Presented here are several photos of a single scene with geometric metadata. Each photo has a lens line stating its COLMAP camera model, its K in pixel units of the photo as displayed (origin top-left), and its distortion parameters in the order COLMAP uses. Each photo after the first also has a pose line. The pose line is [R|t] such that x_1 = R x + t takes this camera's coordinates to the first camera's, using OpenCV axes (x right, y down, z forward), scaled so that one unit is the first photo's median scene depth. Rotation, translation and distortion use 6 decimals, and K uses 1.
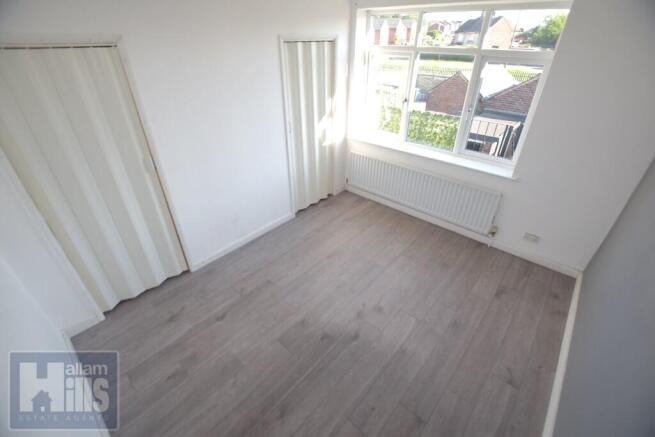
lens RADIAL K [[288.6, 0, 329.3], [0, 288.6, 218.8], [0, 0, 1]] dist [-0.028584, 0.000165]
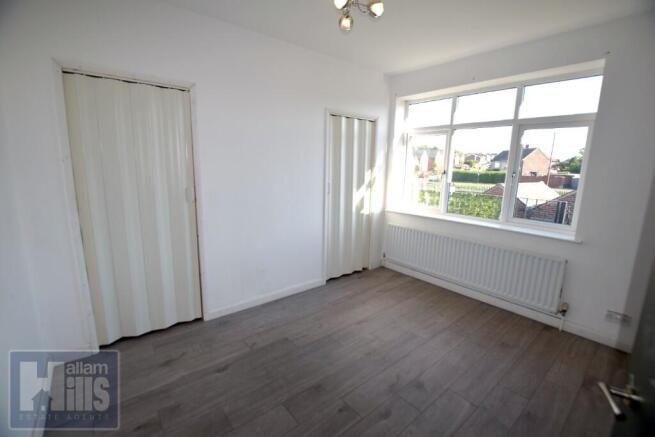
lens RADIAL K [[288.6, 0, 329.3], [0, 288.6, 218.8], [0, 0, 1]] dist [-0.028584, 0.000165]
pose [[0.988274, 0.046765, -0.145356, 0.021977], [-0.097232, 0.926735, -0.362917, 0.162310], [0.117735, 0.372795, 0.920414, 0.088997]]
